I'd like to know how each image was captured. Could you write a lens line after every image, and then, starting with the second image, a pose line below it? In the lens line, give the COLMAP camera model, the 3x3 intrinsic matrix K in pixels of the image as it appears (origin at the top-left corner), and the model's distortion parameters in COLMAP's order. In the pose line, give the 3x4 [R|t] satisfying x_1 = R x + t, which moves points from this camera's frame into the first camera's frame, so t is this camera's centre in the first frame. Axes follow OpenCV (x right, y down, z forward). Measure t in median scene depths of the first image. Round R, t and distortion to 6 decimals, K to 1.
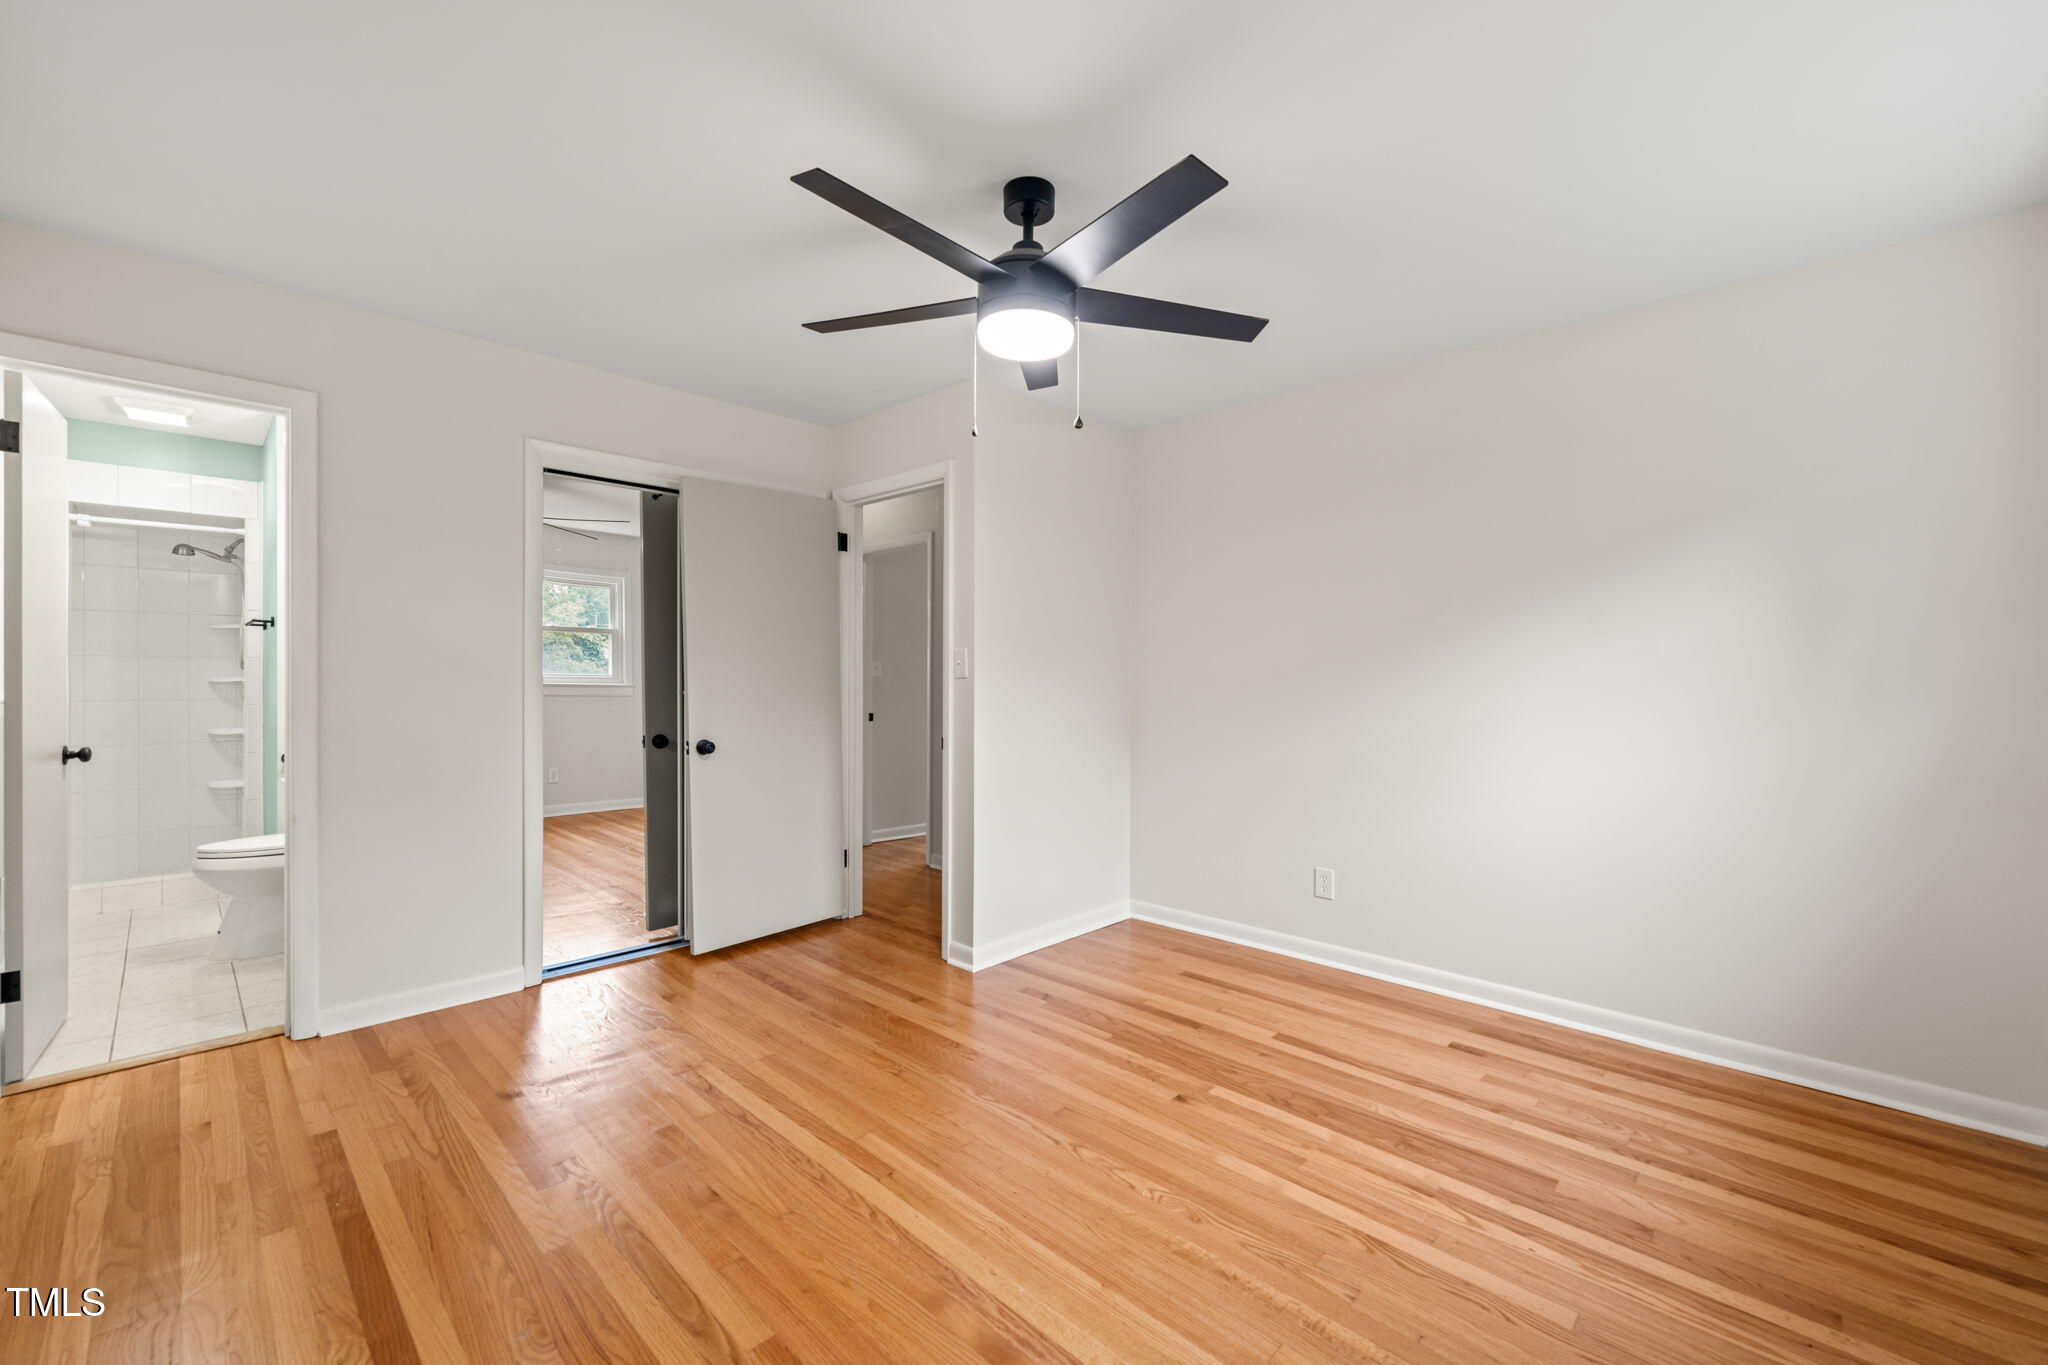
lens RADIAL K [[857.9, 0, 1024.0], [0, 857.9, 682.5], [0, 0, 1]] dist [-0.000431, 0.000088]
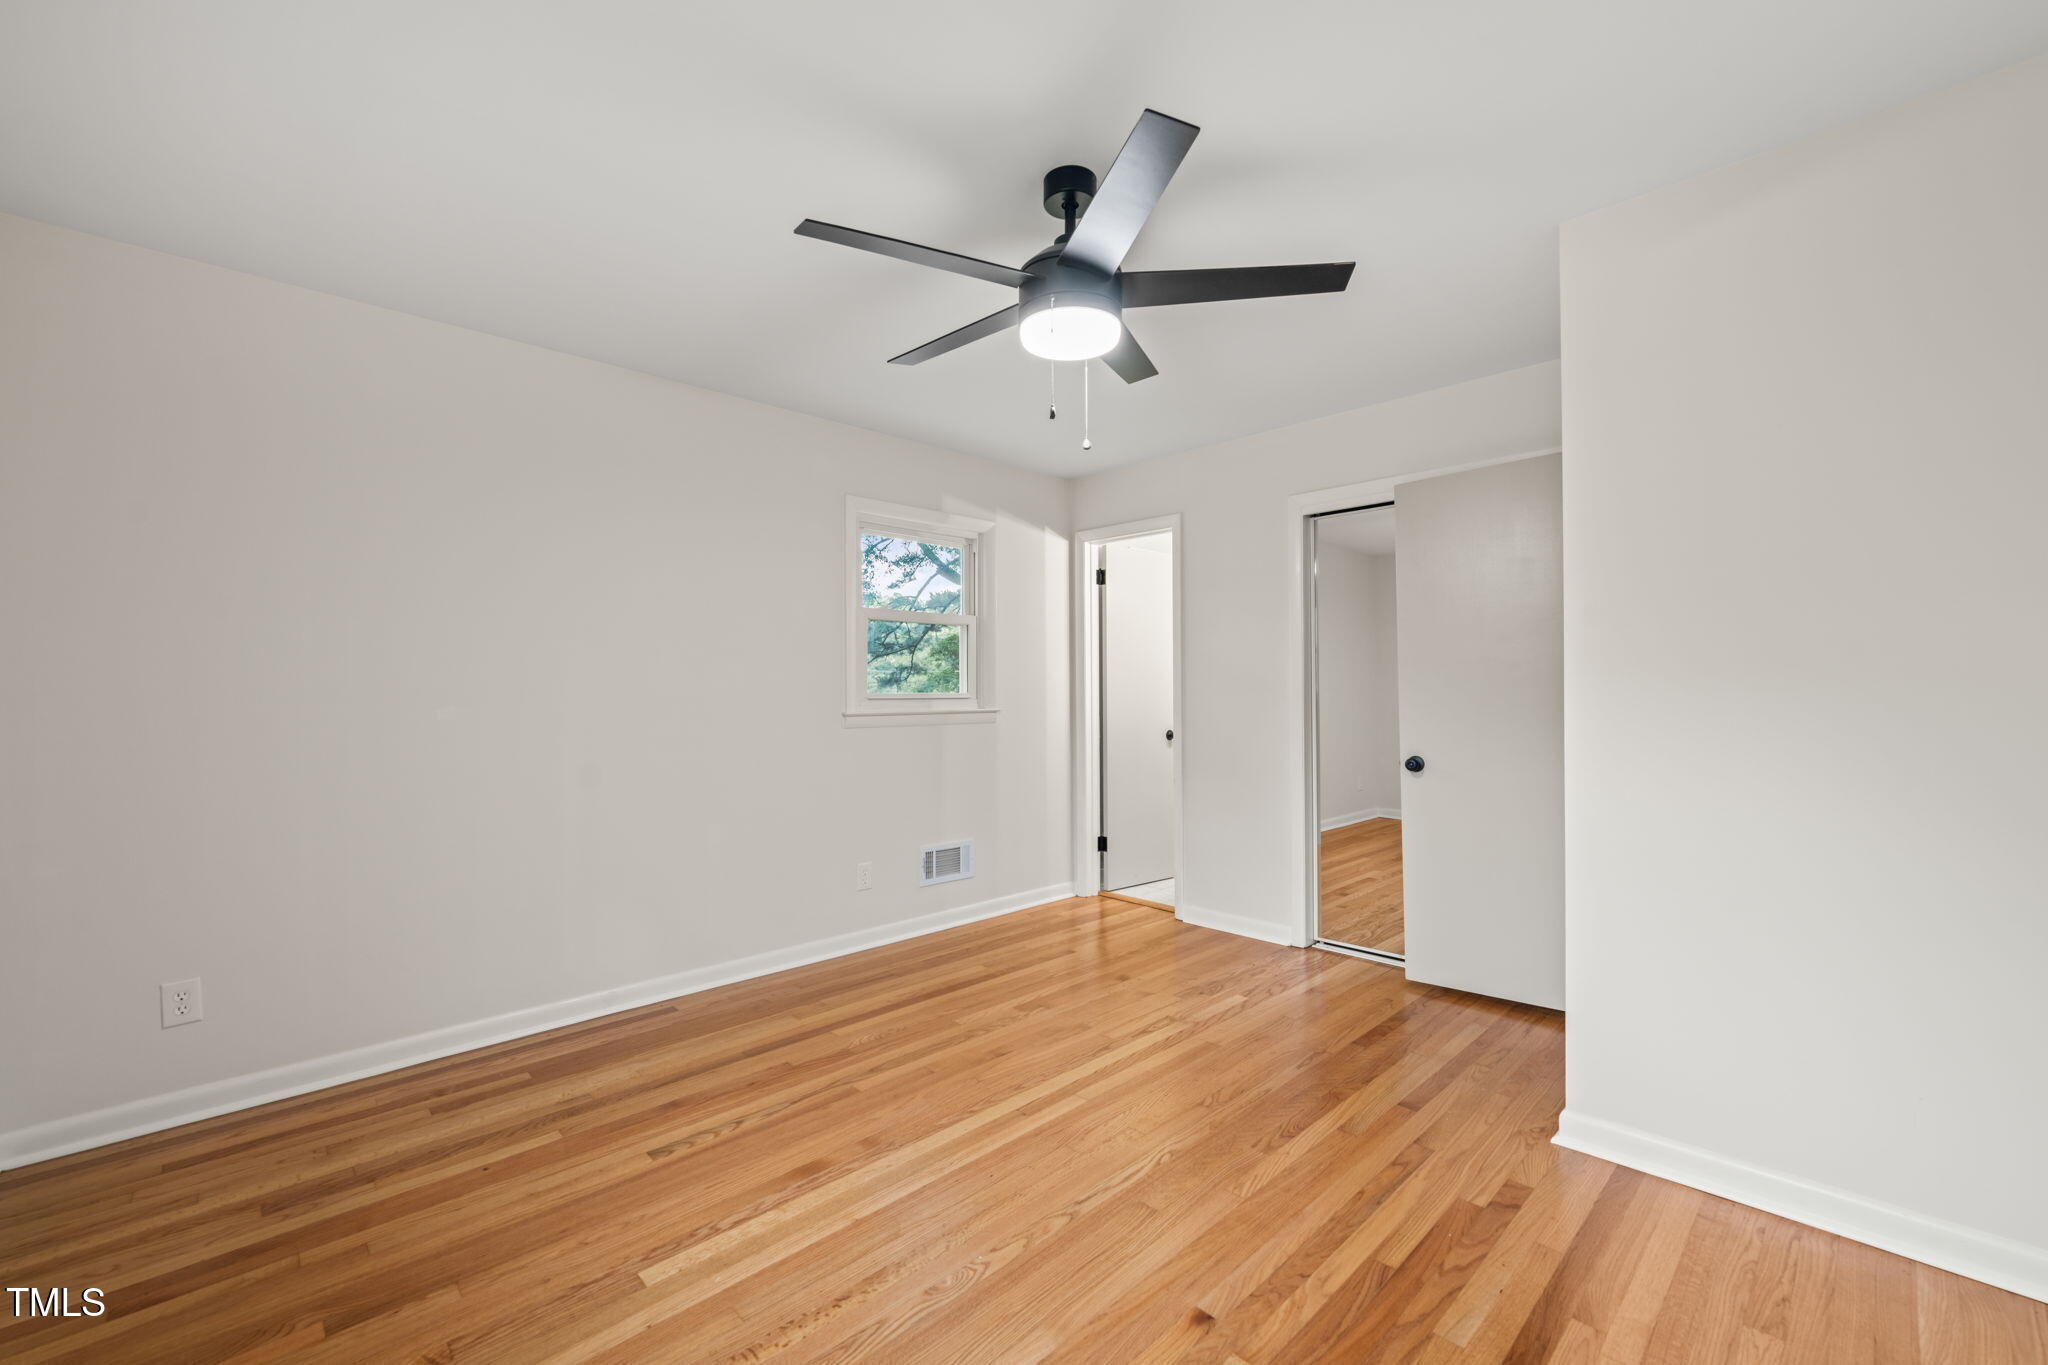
lens RADIAL K [[857.9, 0, 1024.0], [0, 857.9, 682.5], [0, 0, 1]] dist [-0.000431, 0.000088]
pose [[-0.059019, -0.017555, -0.998103, 0.818760], [0.002810, 0.999838, -0.017751, 0.002832], [0.998253, -0.003853, -0.058960, 0.855400]]
